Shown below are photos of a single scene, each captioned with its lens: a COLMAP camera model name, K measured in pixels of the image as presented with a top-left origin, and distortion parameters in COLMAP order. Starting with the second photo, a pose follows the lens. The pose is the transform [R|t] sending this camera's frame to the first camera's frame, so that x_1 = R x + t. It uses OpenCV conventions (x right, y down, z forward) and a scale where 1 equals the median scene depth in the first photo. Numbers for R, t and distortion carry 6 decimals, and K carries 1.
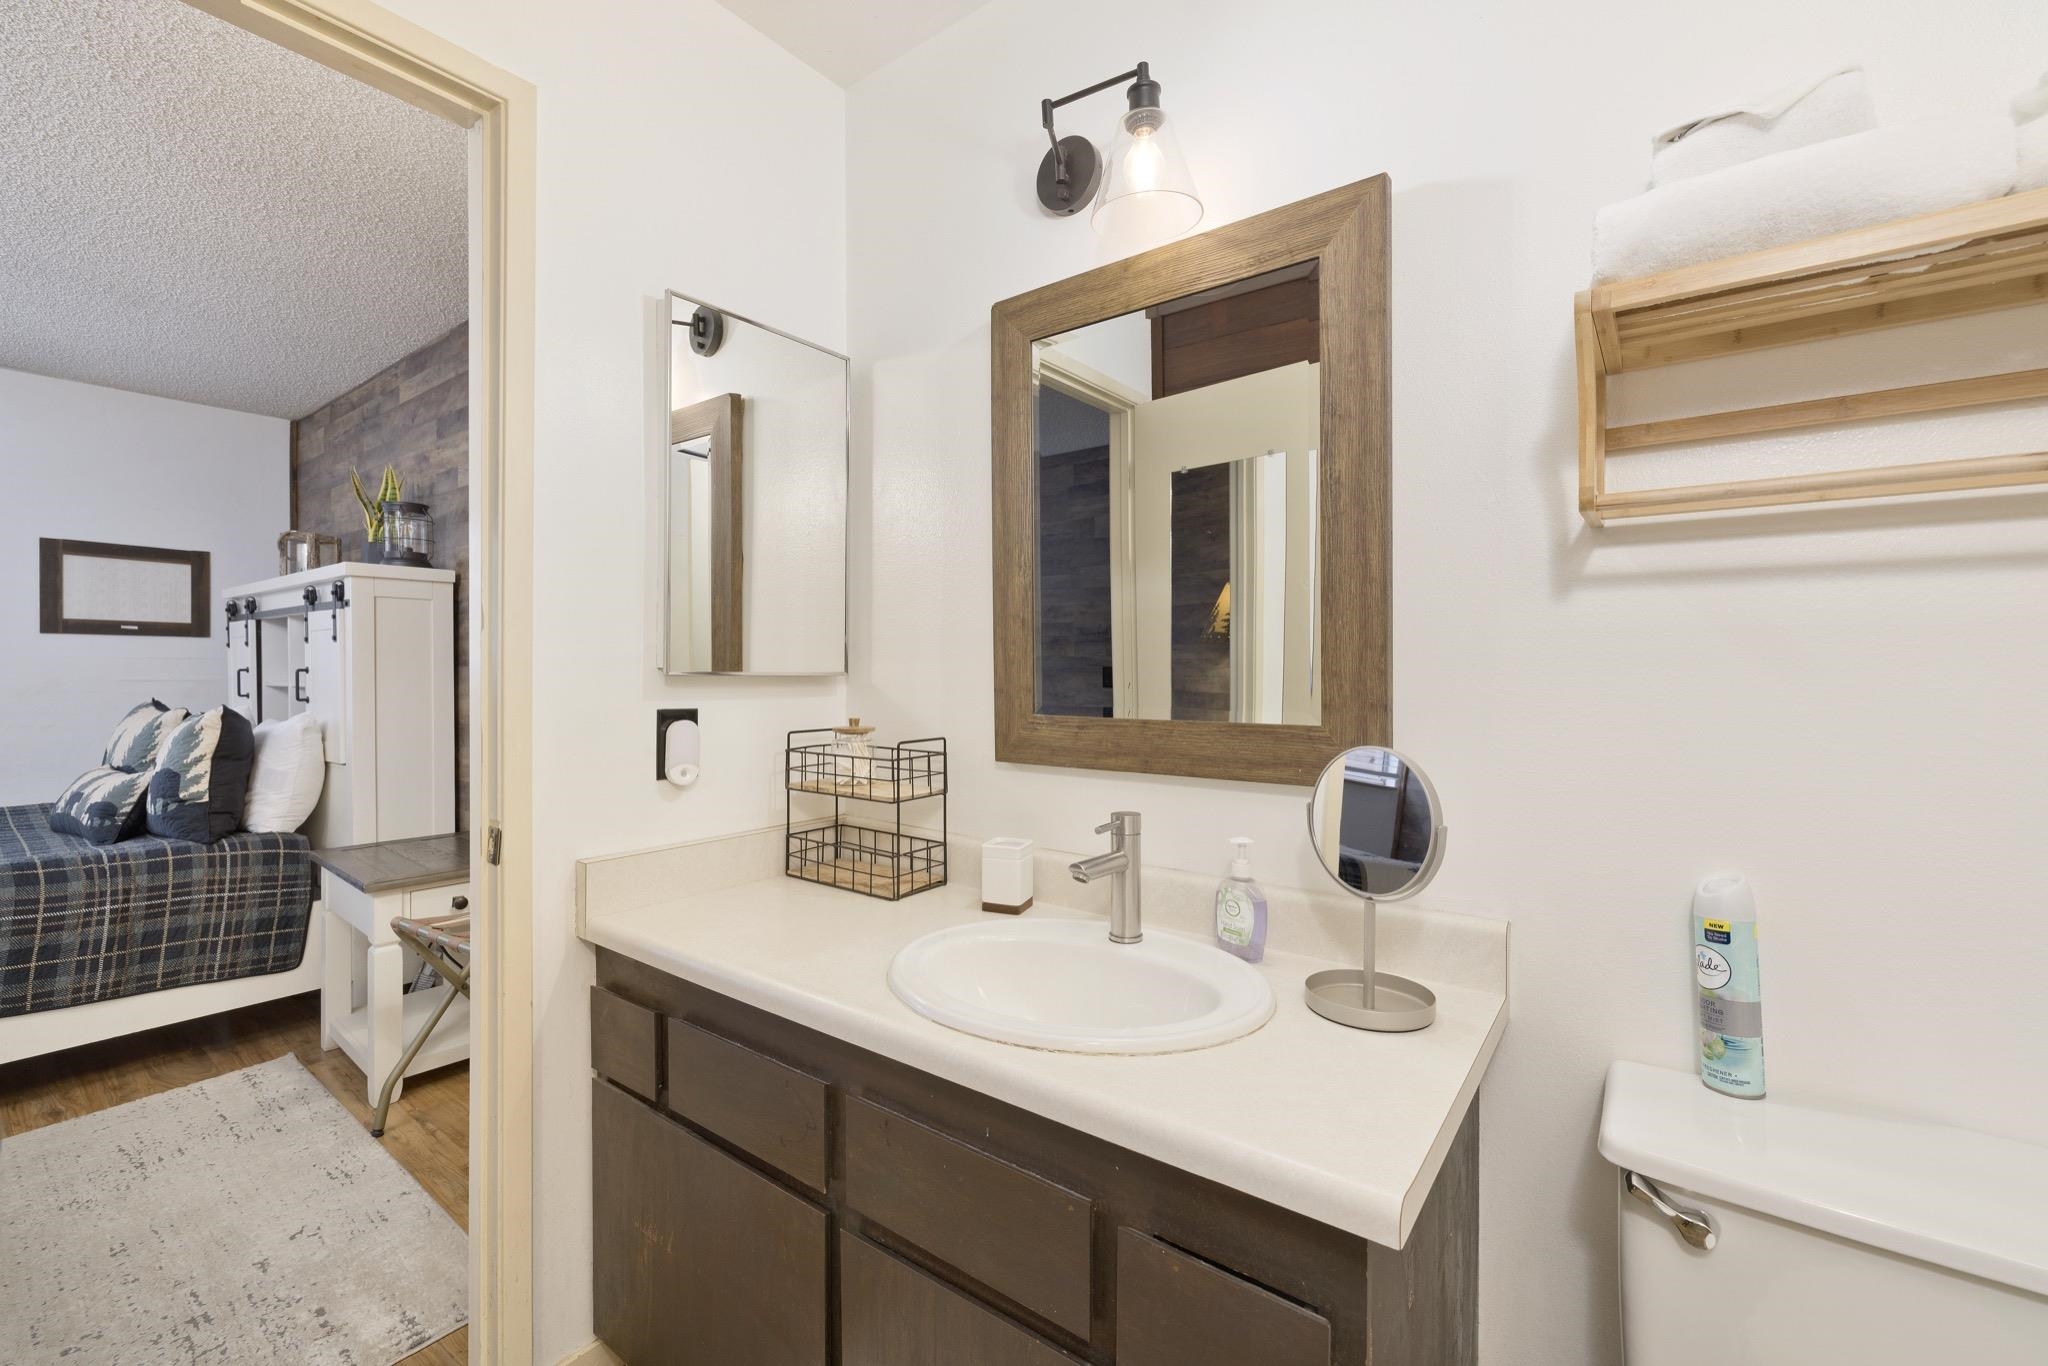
lens RADIAL K [[863.5, 0, 1018.1], [0, 863.5, 658.4], [0, 0, 1]] dist [-0.000163, -0.000104]
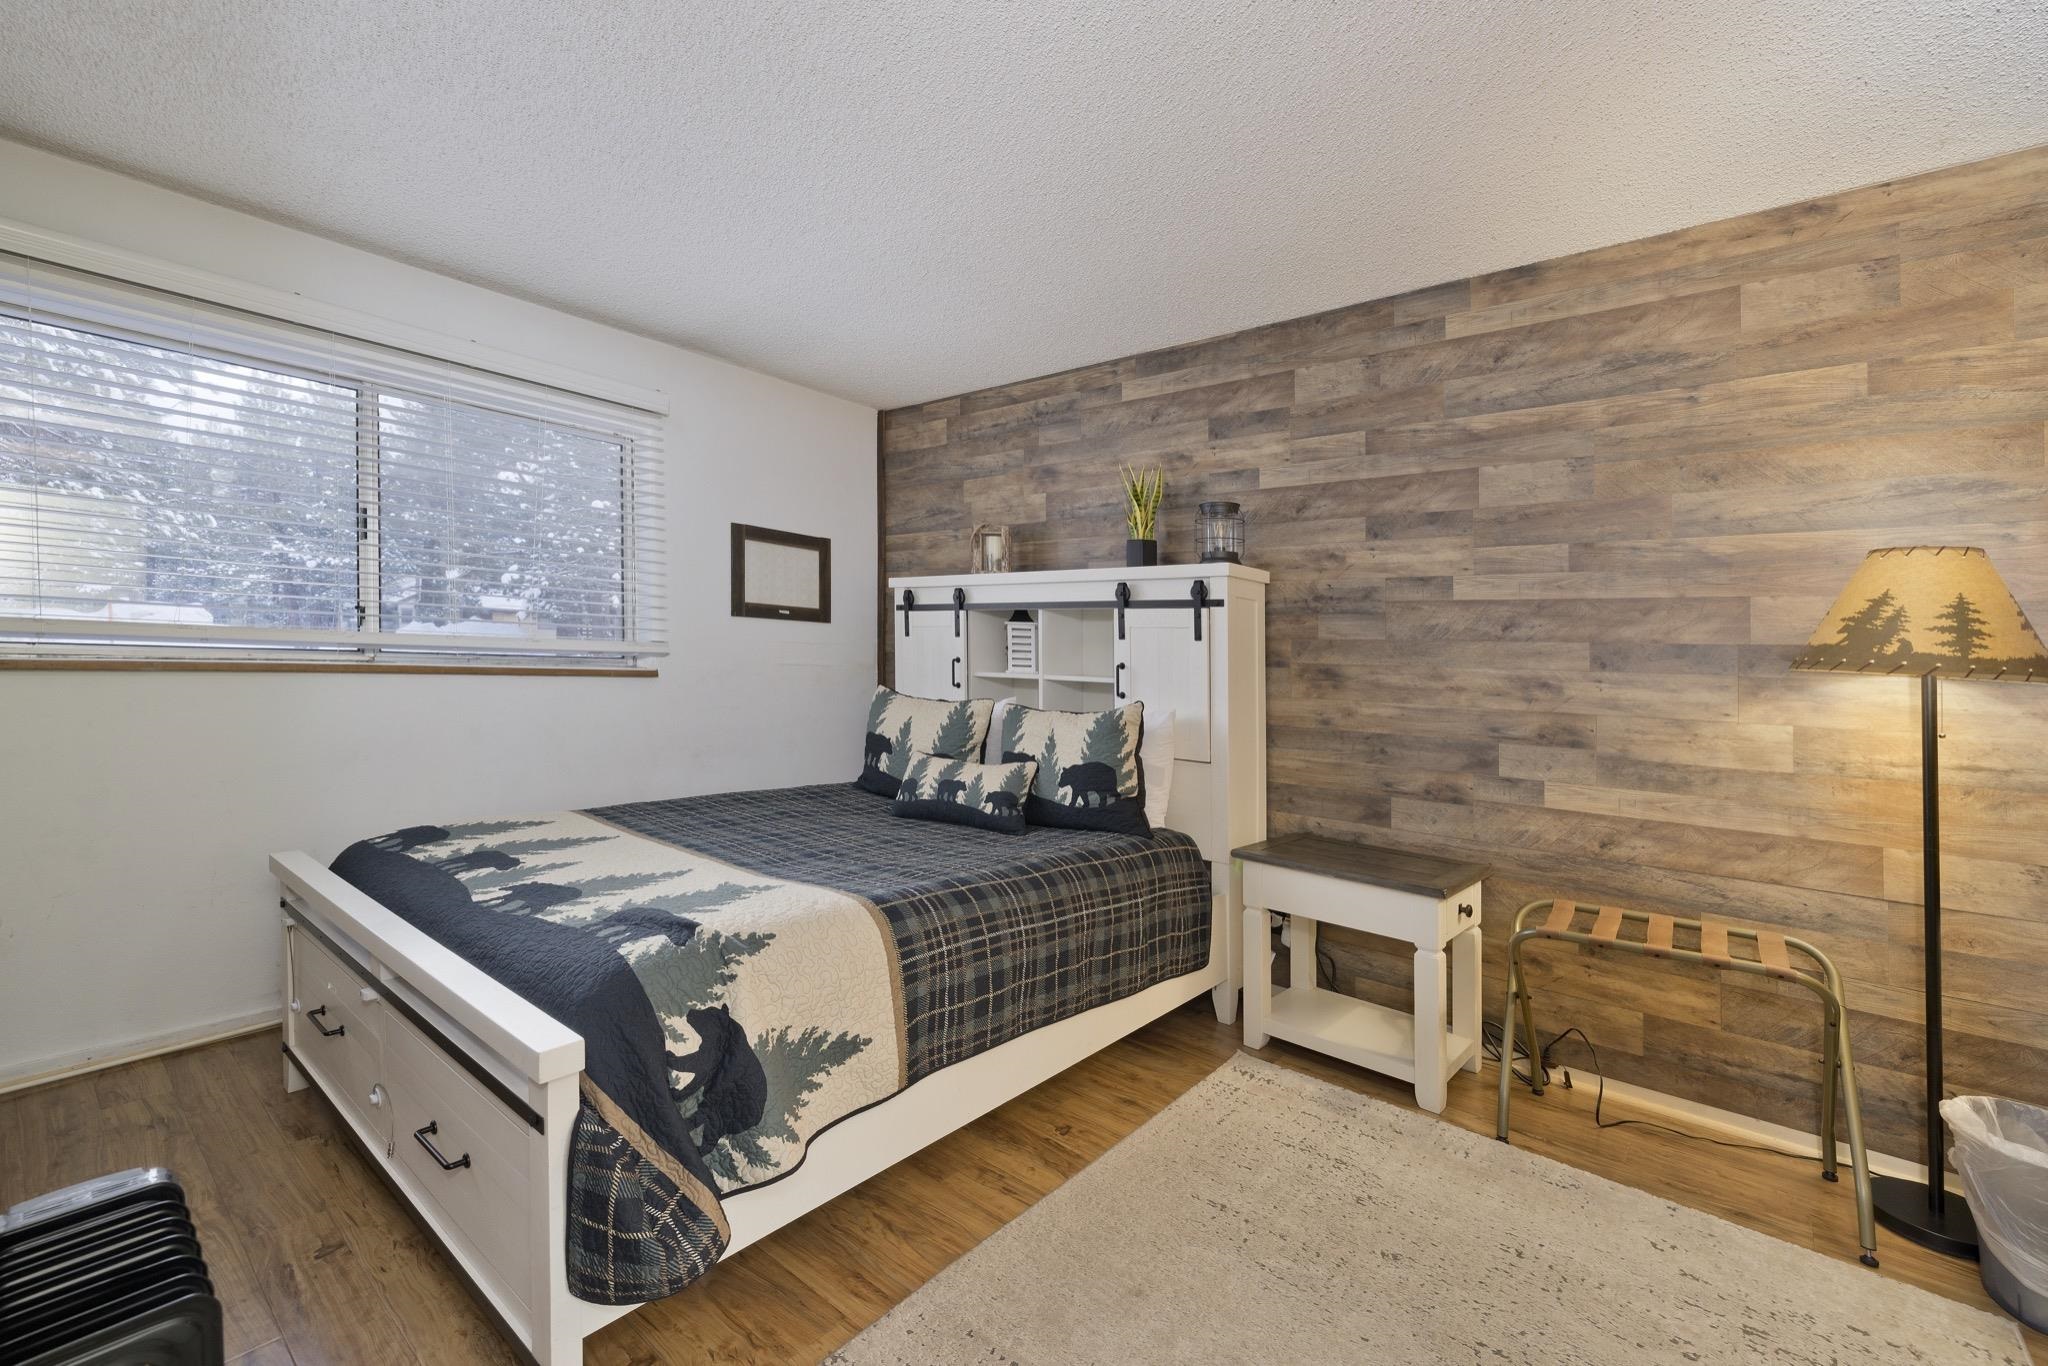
lens RADIAL K [[863.5, 0, 1018.1], [0, 863.5, 658.4], [0, 0, 1]] dist [-0.000163, -0.000104]
pose [[0.998853, 0.034219, -0.033504, -1.053599], [-0.033845, 0.999359, 0.011681, -0.003535], [0.033882, -0.010534, 0.999370, -0.016155]]
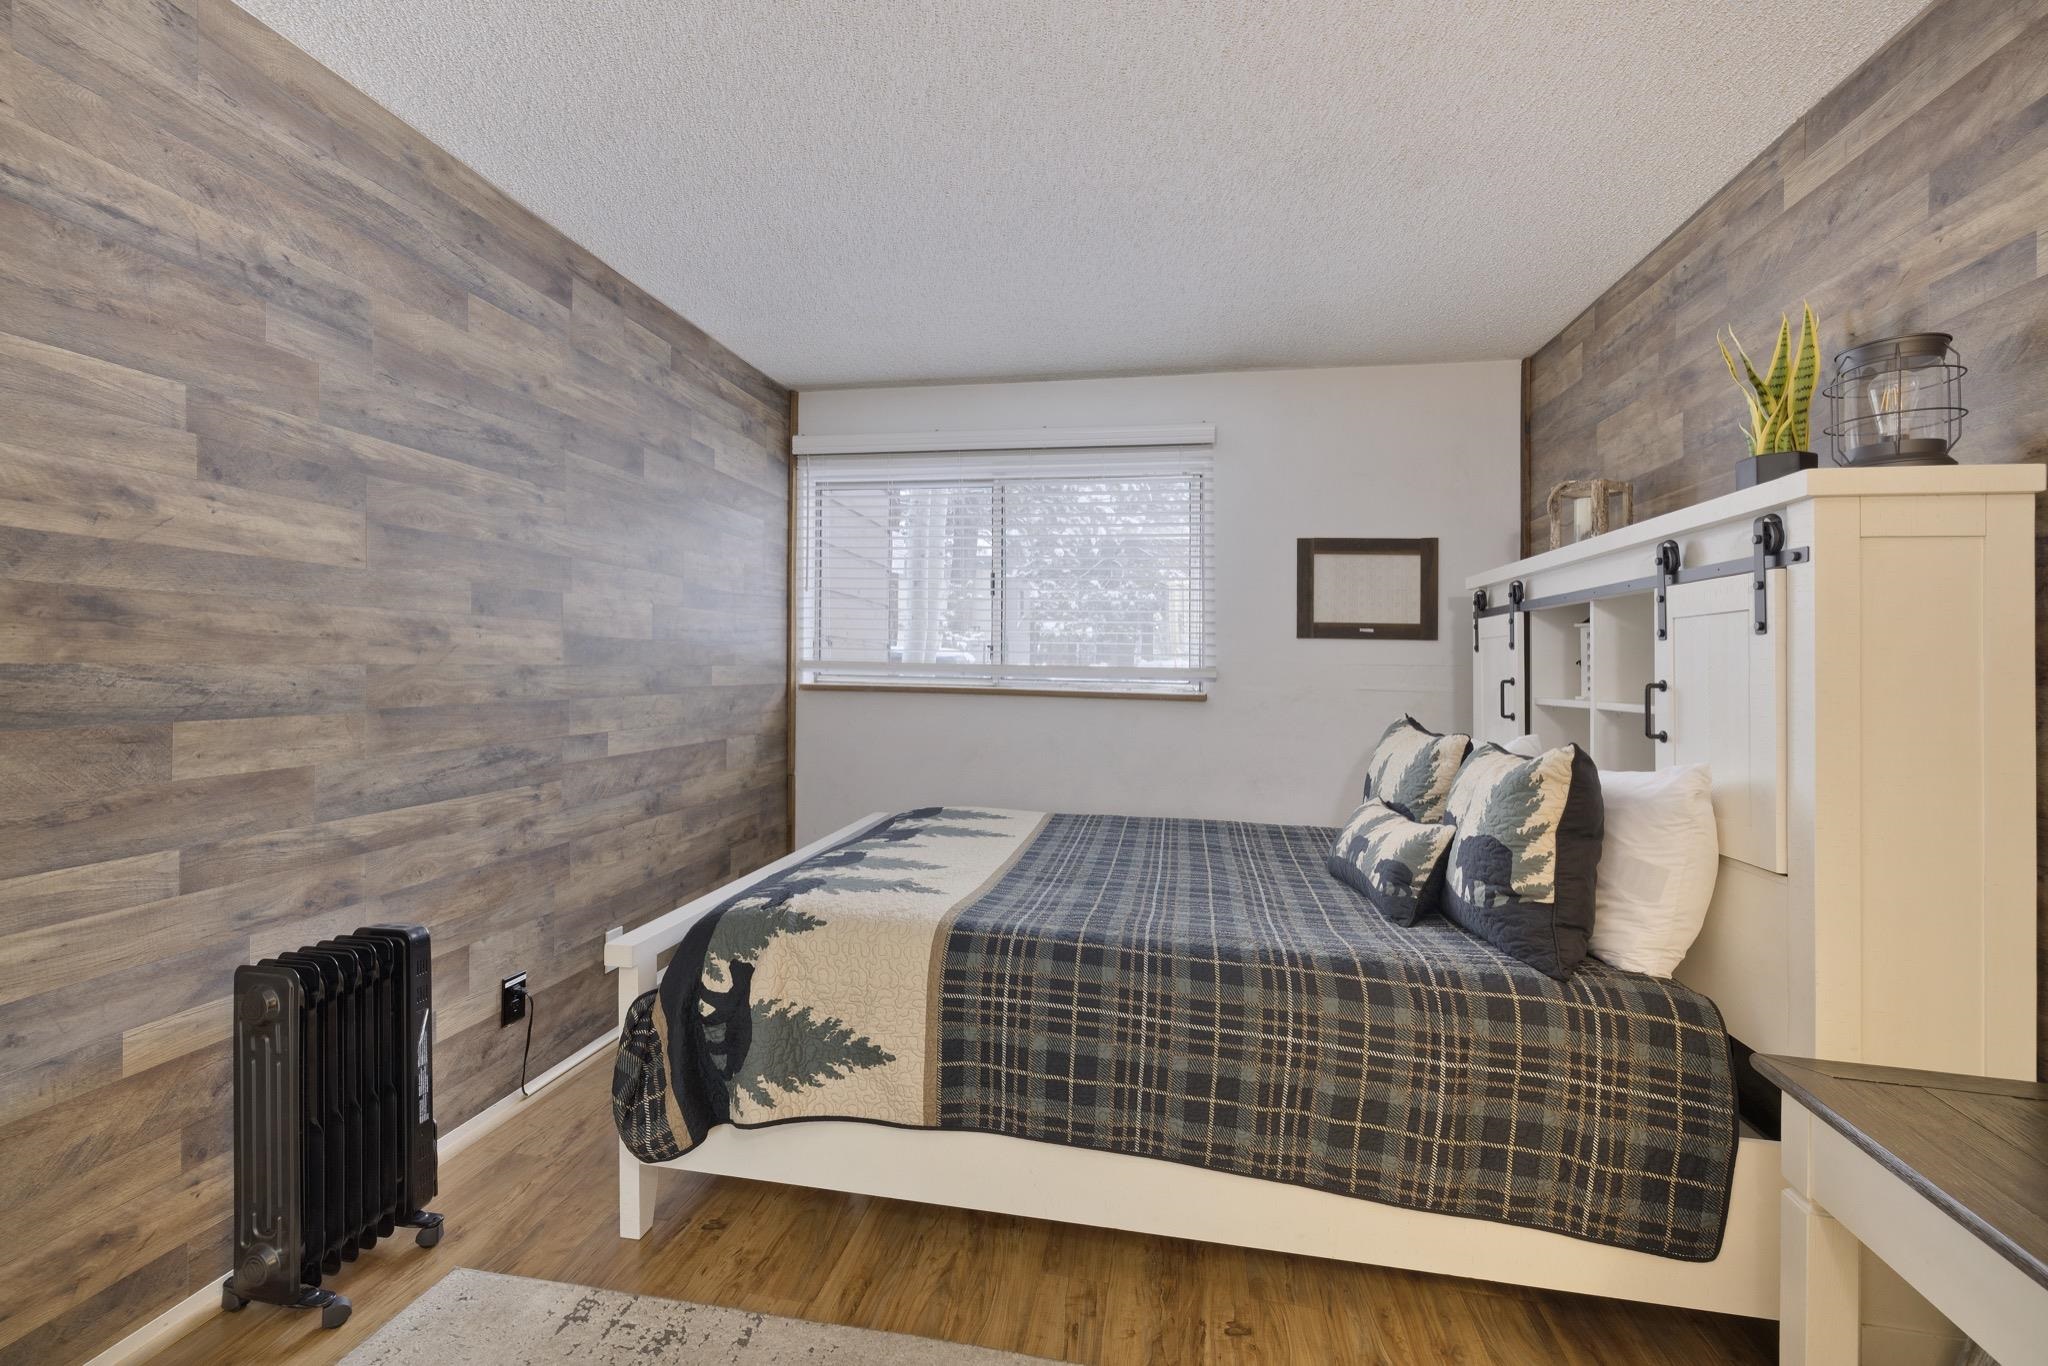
lens RADIAL K [[862.7, 0, 1034.5], [0, 862.7, 690.7], [0, 0, 1]] dist [-0.000099, 0.000412]
pose [[0.468698, 0.029386, -0.882870, -0.586176], [-0.005279, 0.999522, 0.030466, 0.001907], [0.883343, -0.009618, 0.468629, 0.405962]]
